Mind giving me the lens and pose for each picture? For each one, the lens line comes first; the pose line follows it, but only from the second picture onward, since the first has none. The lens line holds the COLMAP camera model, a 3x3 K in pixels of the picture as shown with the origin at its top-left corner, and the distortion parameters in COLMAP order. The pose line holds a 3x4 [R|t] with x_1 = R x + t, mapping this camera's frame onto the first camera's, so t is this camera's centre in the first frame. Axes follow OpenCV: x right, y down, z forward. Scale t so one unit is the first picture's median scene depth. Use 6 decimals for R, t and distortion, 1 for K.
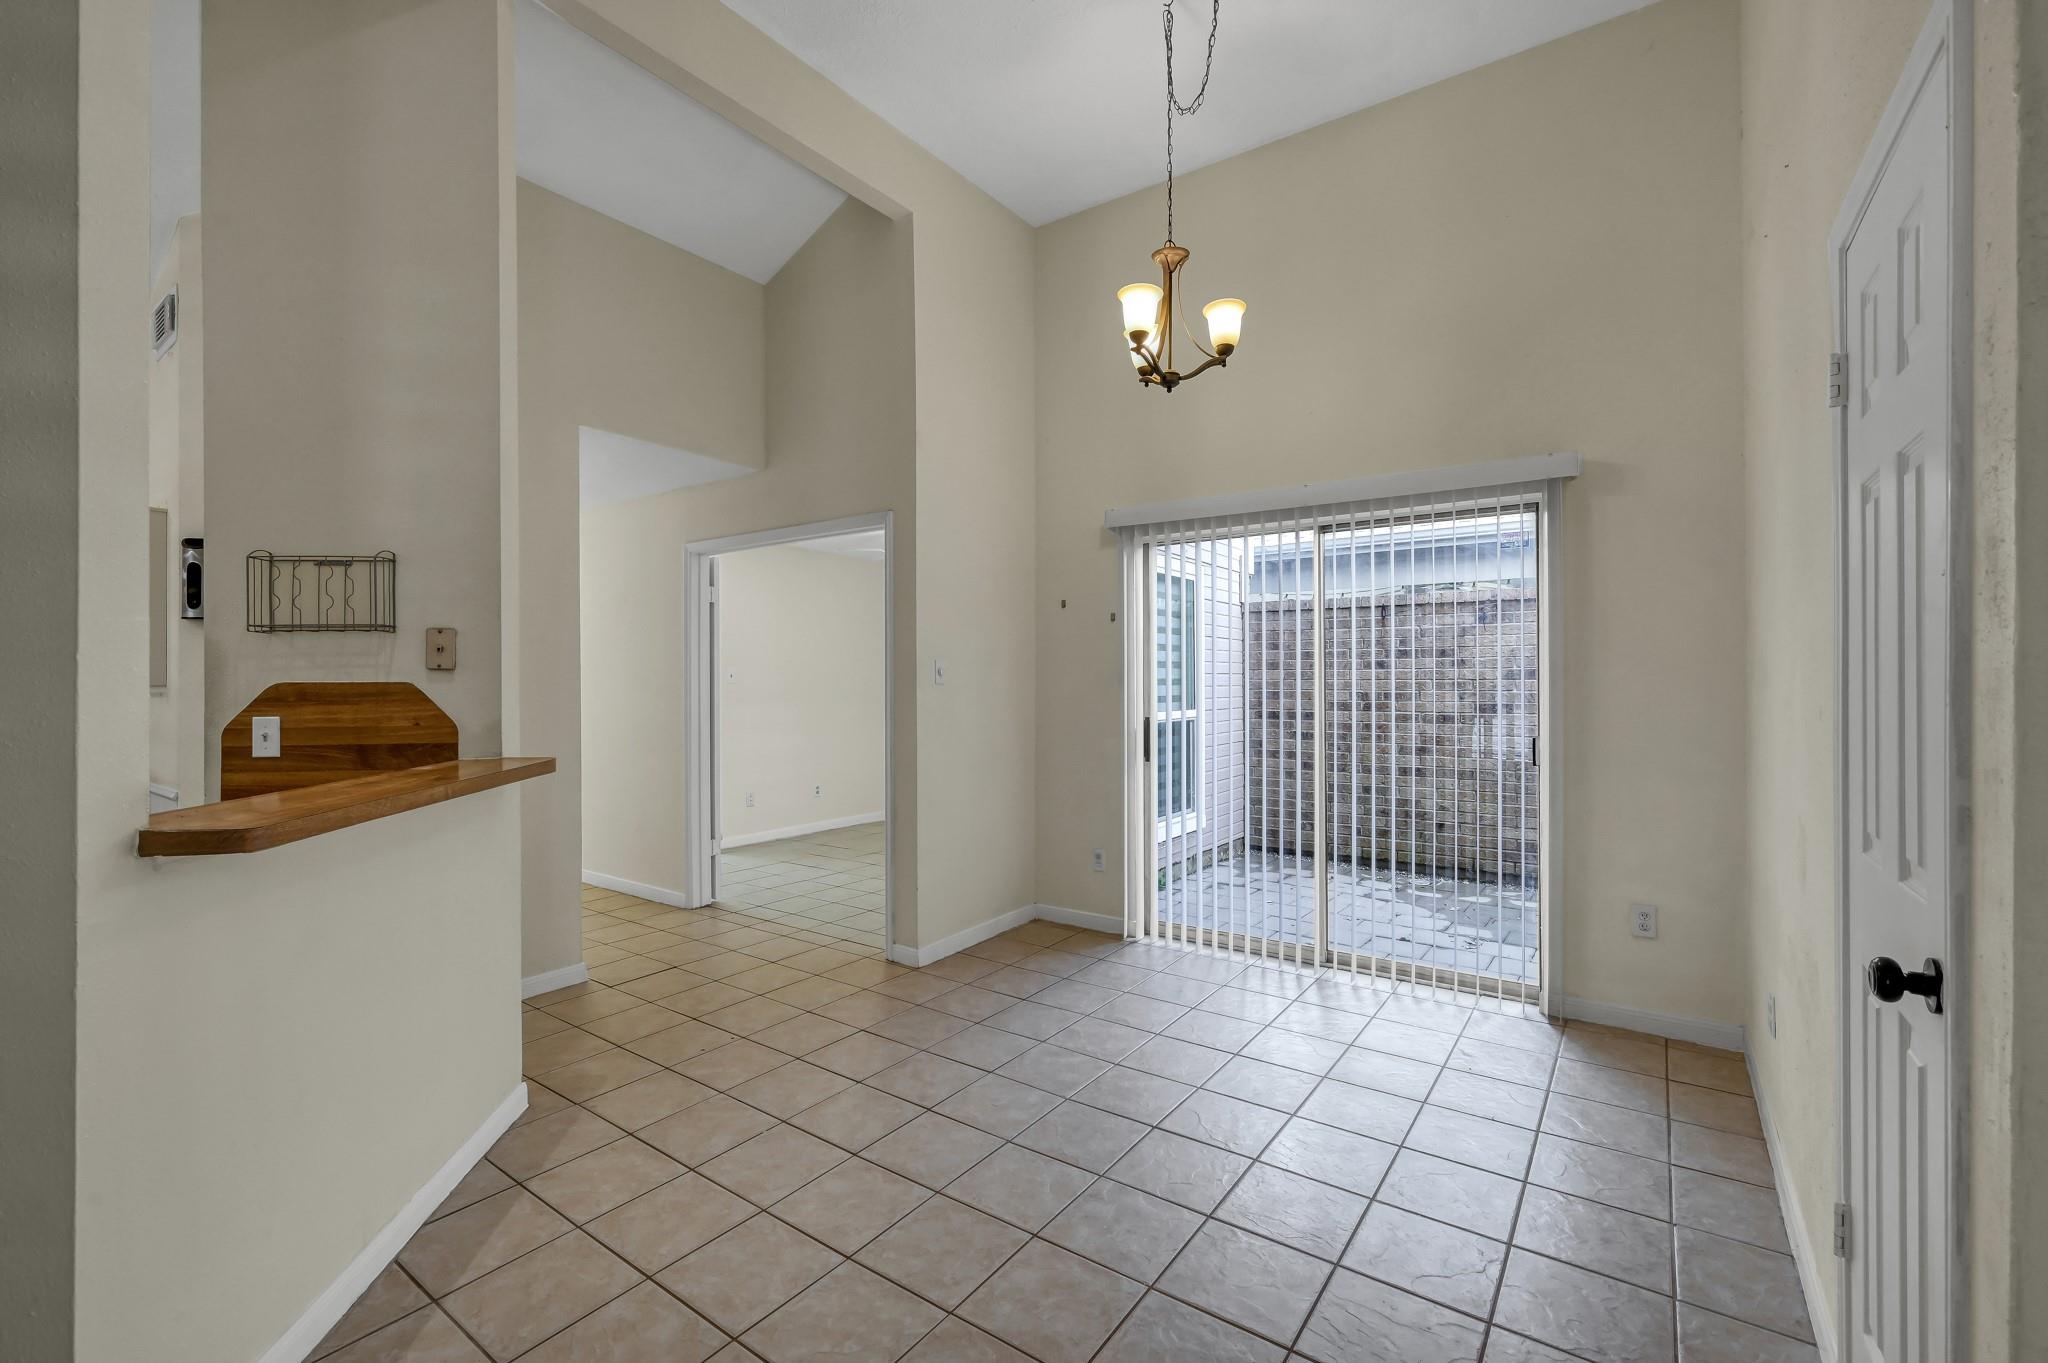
lens RADIAL K [[870.4, 0, 1025.4], [0, 870.4, 680.8], [0, 0, 1]] dist [0.011261, 0.003188]
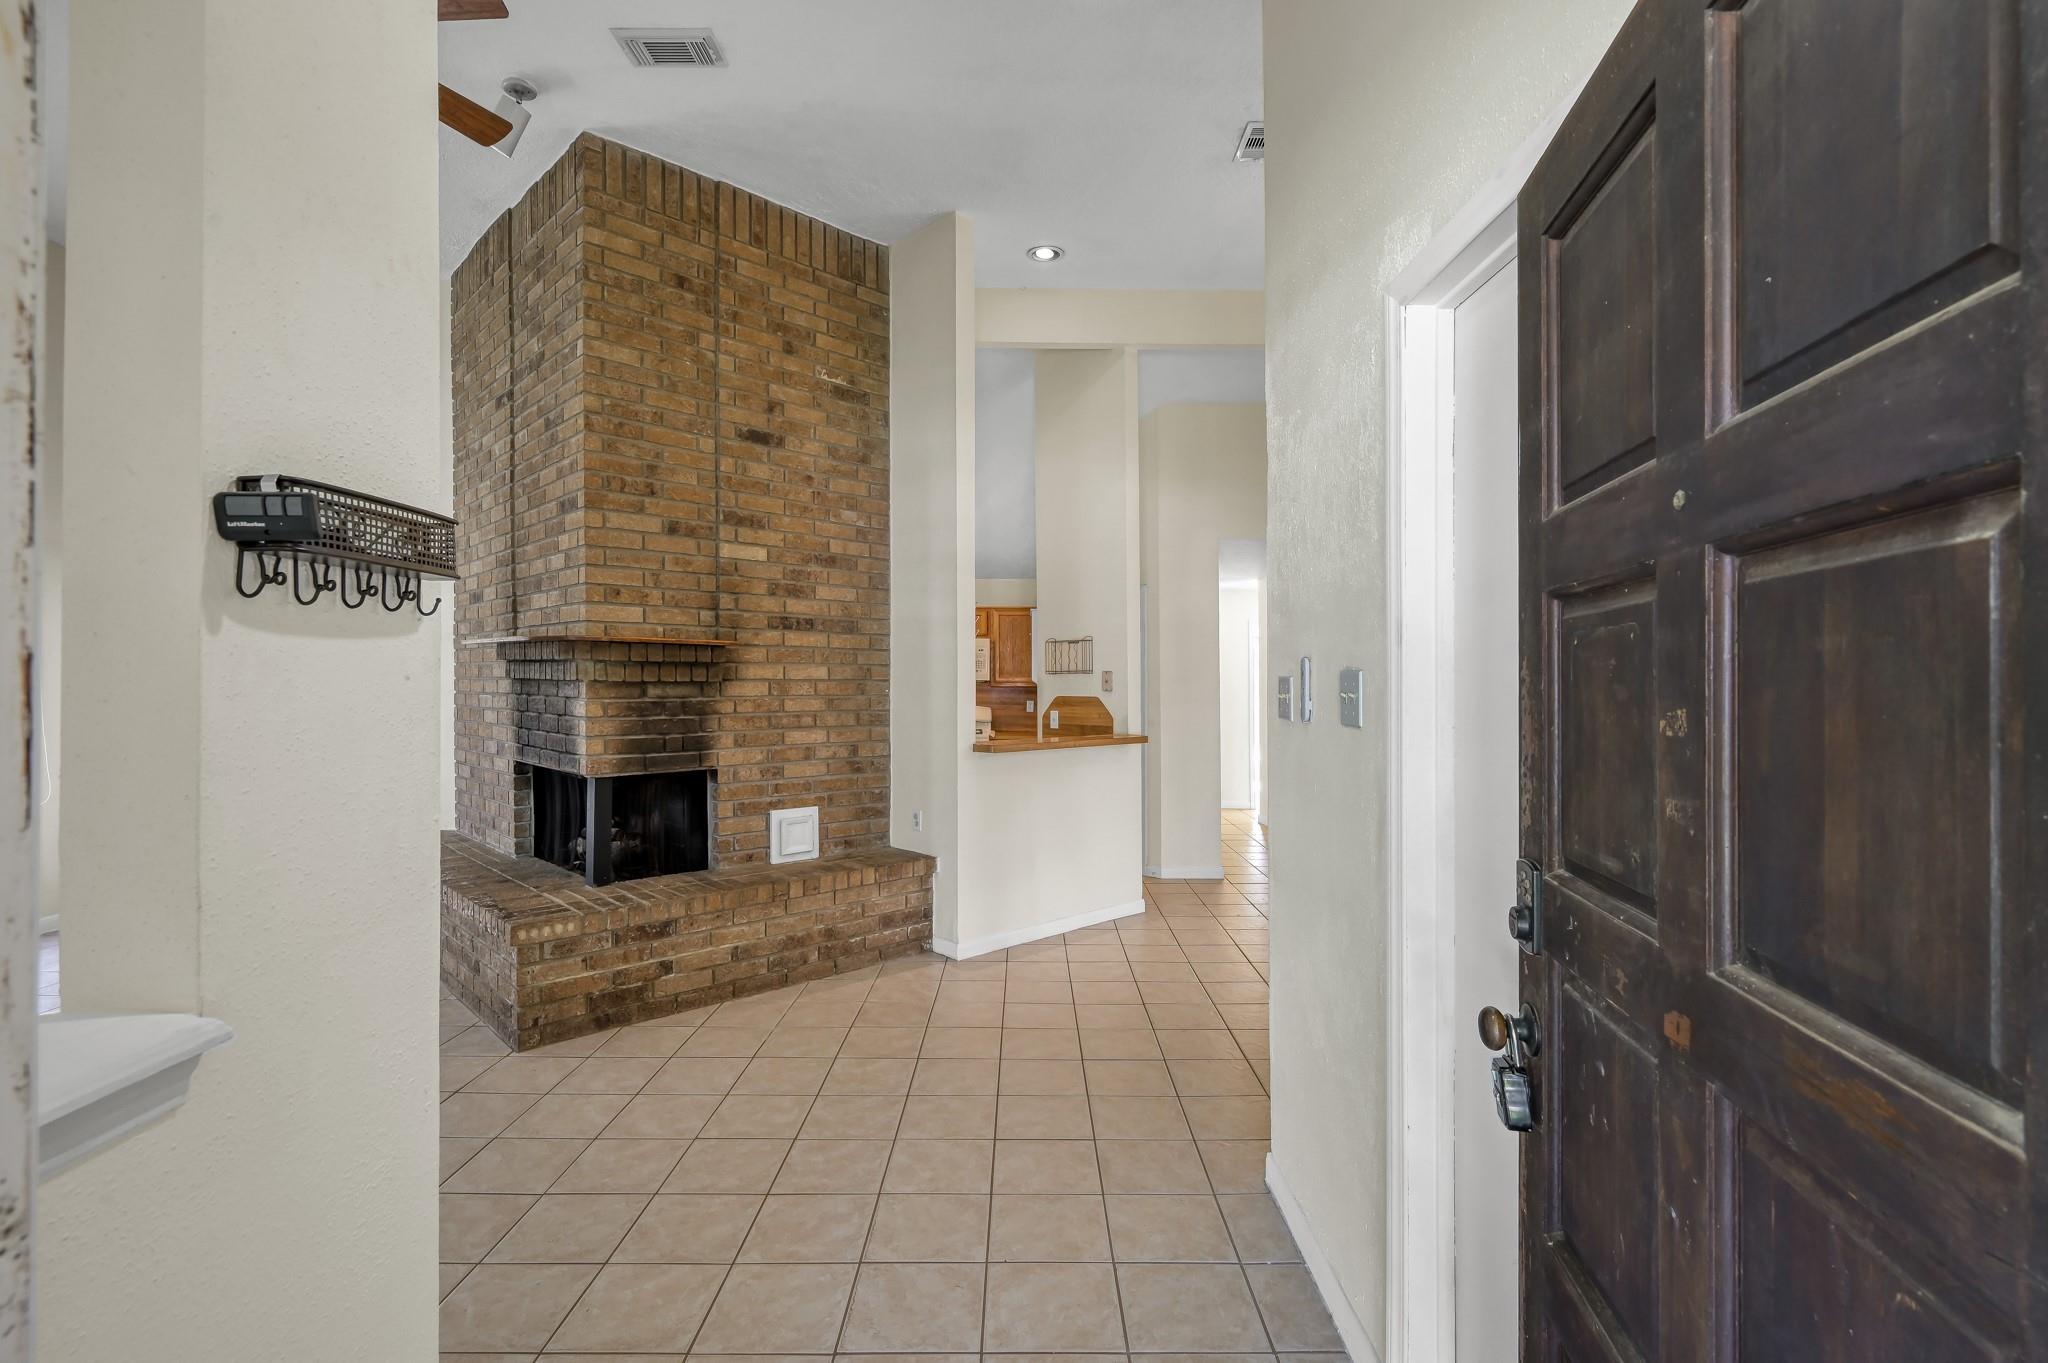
lens RADIAL K [[911.9, 0, 1022.0], [0, 911.9, 676.5], [0, 0, 1]] dist [0.030164, 0.000220]
pose [[0.586735, 0.001909, -0.809777, 0.577110], [-0.005618, 0.999983, -0.001713, -0.026743], [0.809759, 0.005554, 0.586736, -0.275237]]
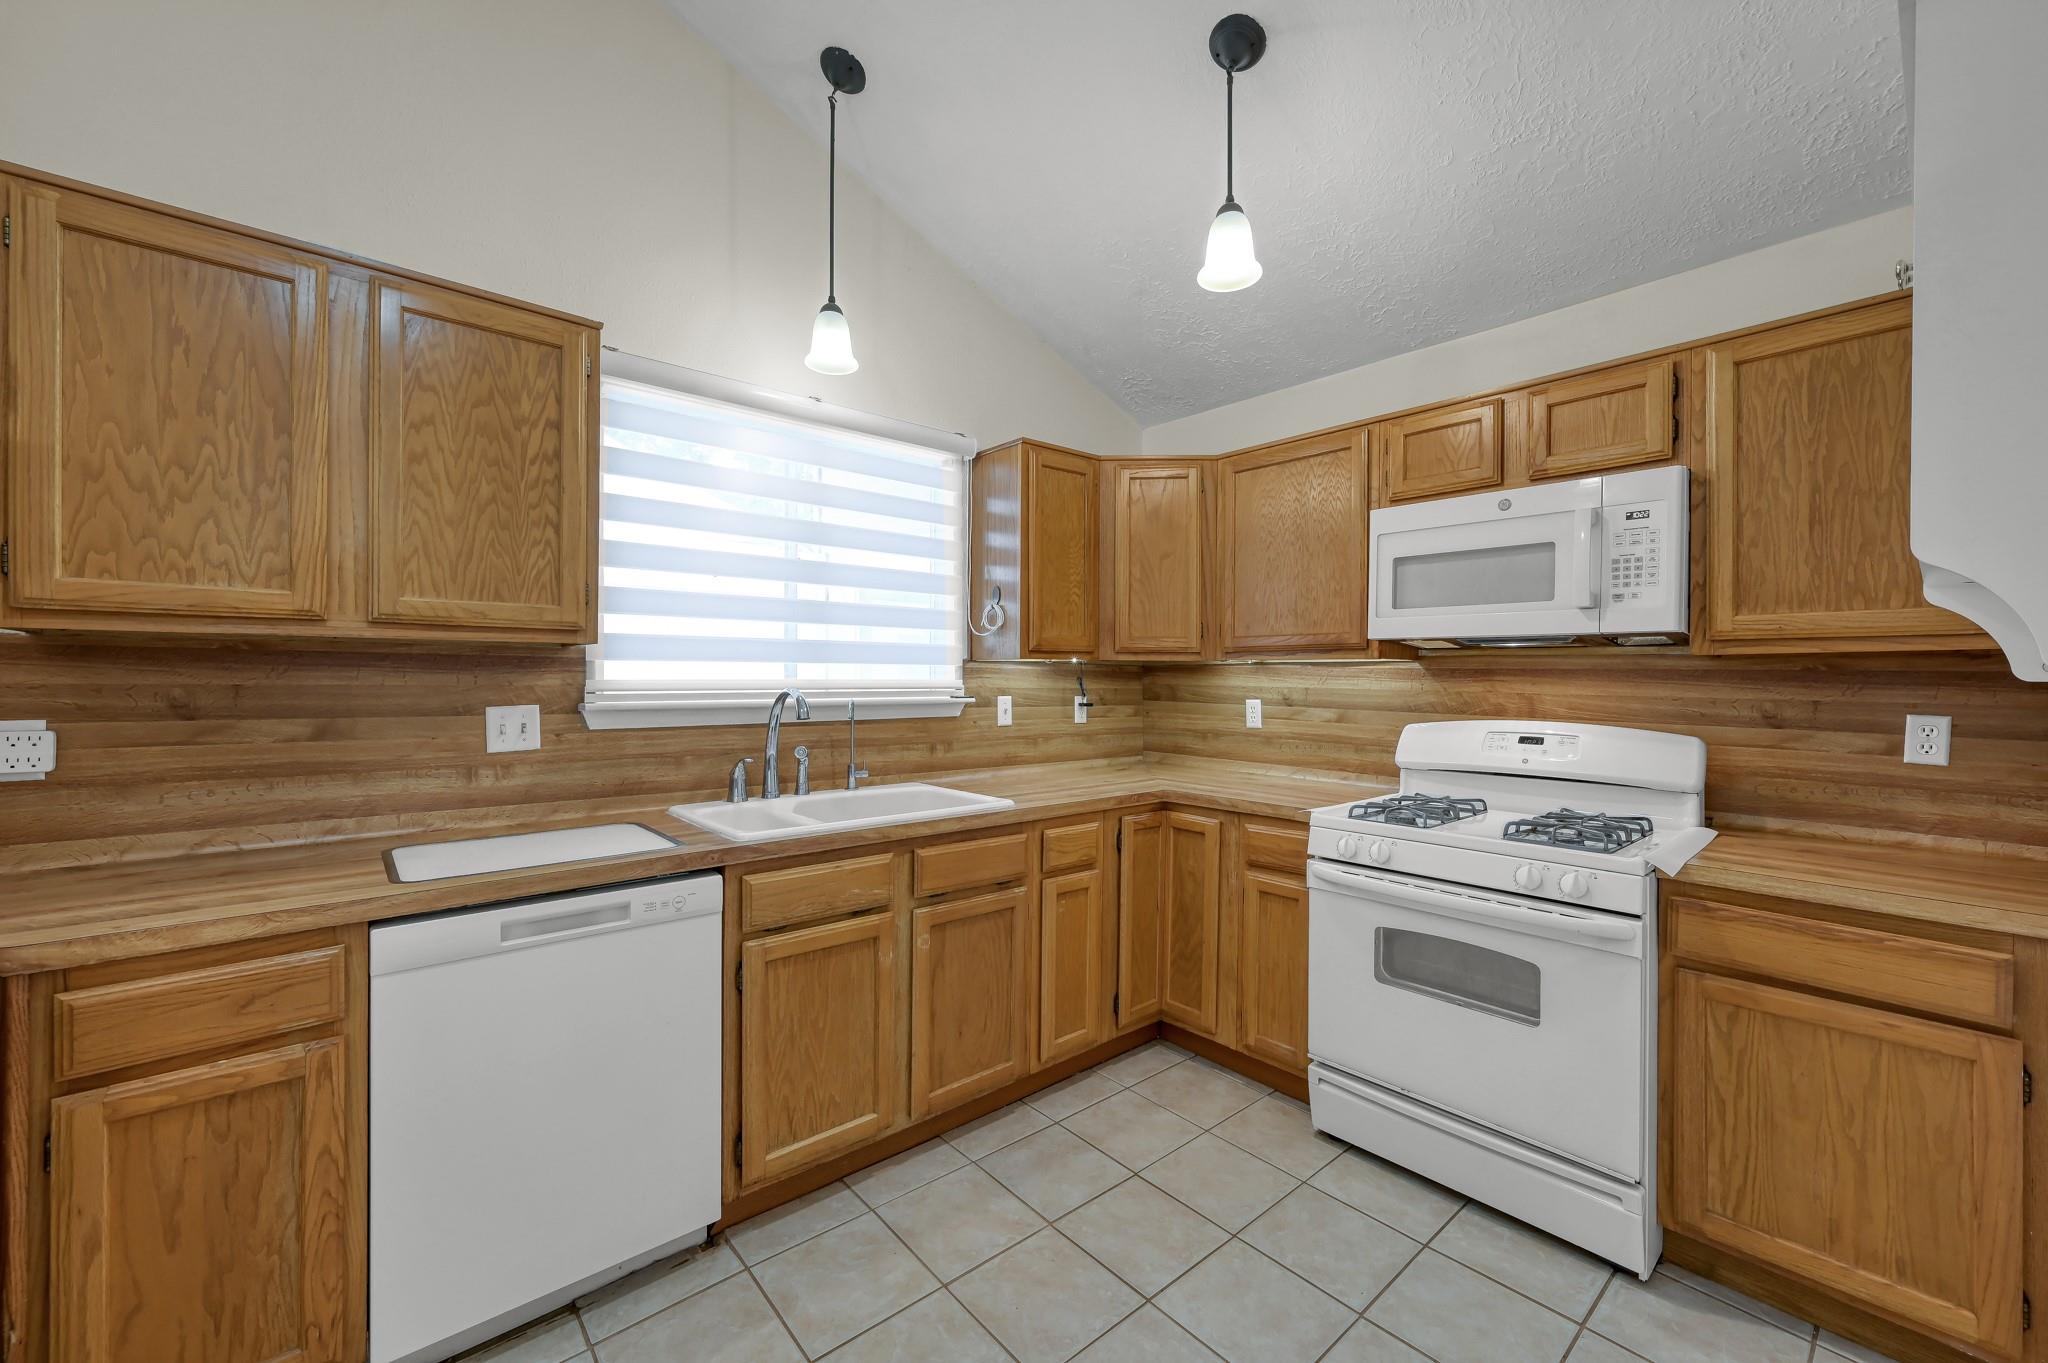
lens RADIAL K [[795.9, 0, 1026.6], [0, 795.9, 683.3], [0, 0, 1]] dist [0.004588, -0.000101]
pose [[-0.226968, 0.007552, -0.973873, -0.569165], [0.000386, 0.999971, 0.007664, 0.003892], [0.973902, 0.001364, -0.226964, 0.587379]]
